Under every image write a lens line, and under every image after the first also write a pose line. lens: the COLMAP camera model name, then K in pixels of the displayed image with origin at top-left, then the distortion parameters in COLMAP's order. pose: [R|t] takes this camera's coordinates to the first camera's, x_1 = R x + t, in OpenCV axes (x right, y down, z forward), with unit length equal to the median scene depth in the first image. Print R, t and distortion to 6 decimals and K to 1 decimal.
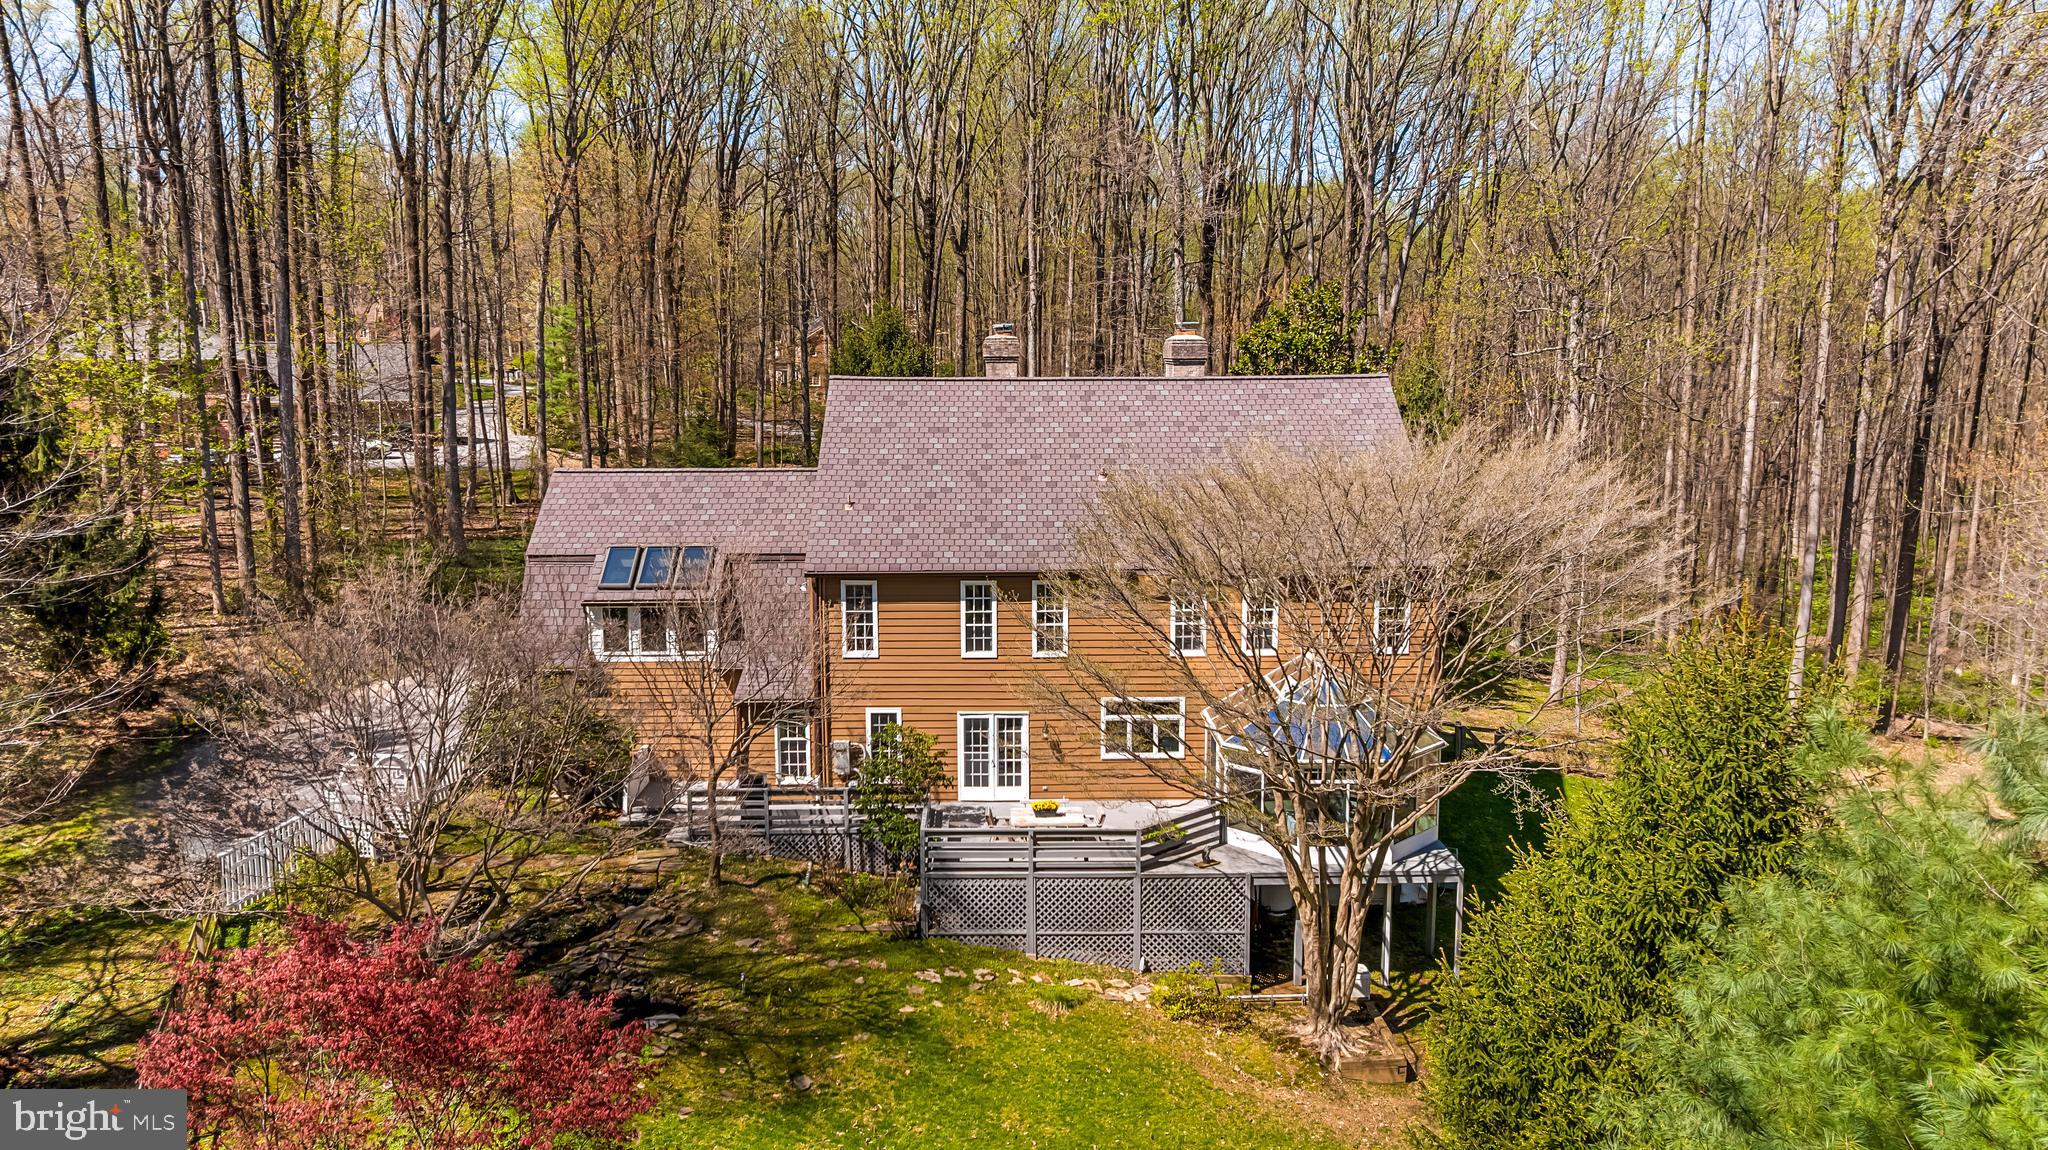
lens RADIAL K [[1433.7, 0, 1024.0], [0, 1433.7, 575.0], [0, 0, 1]] dist [-0.005357, -0.055177]
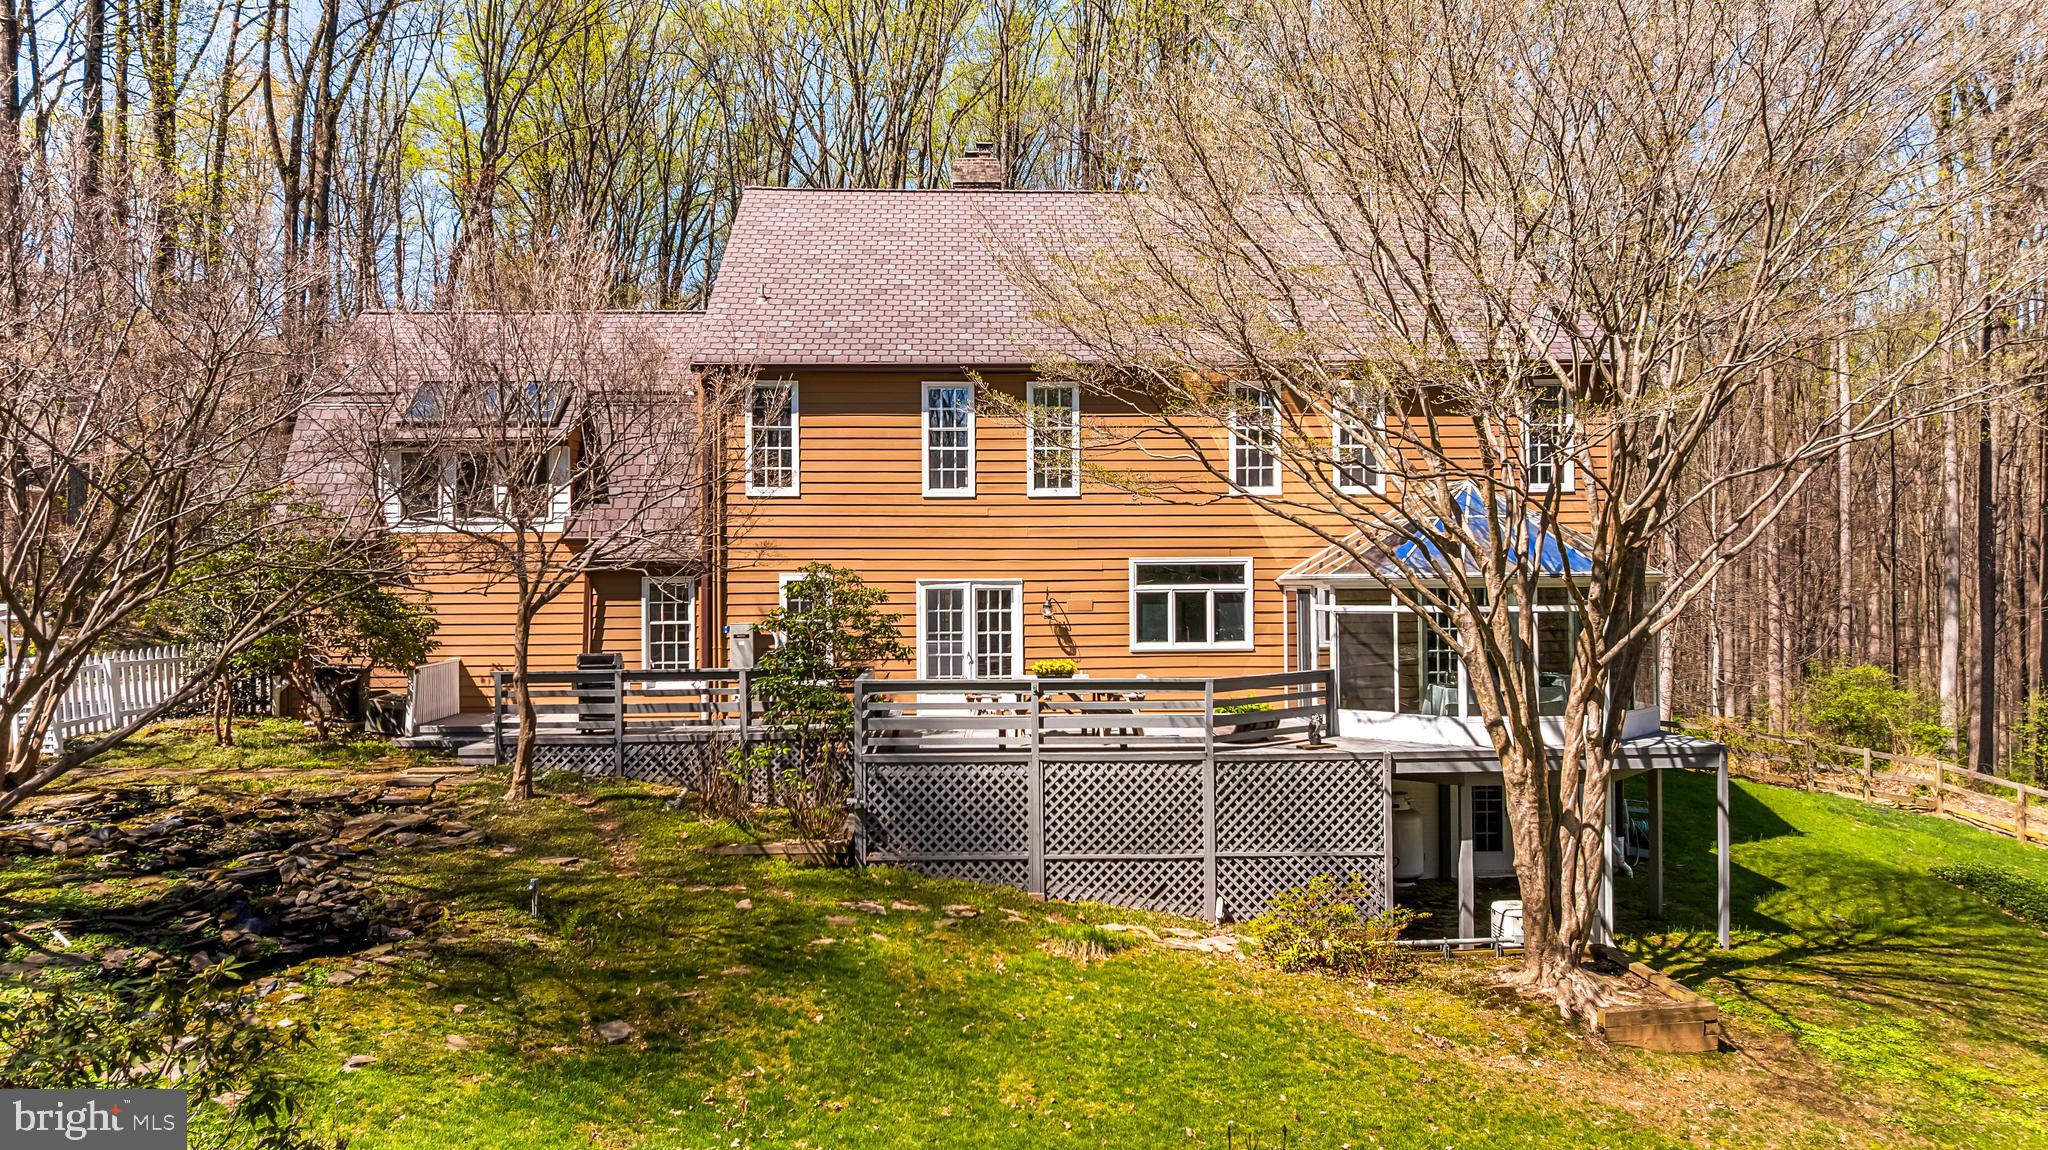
lens RADIAL K [[1433.7, 0, 1024.0], [0, 1433.7, 575.0], [0, 0, 1]] dist [-0.005357, -0.055177]
pose [[0.999619, -0.004504, 0.027226, -0.014510], [0.008773, 0.987274, -0.158786, 0.203314], [-0.026165, 0.158964, 0.986938, 0.338977]]
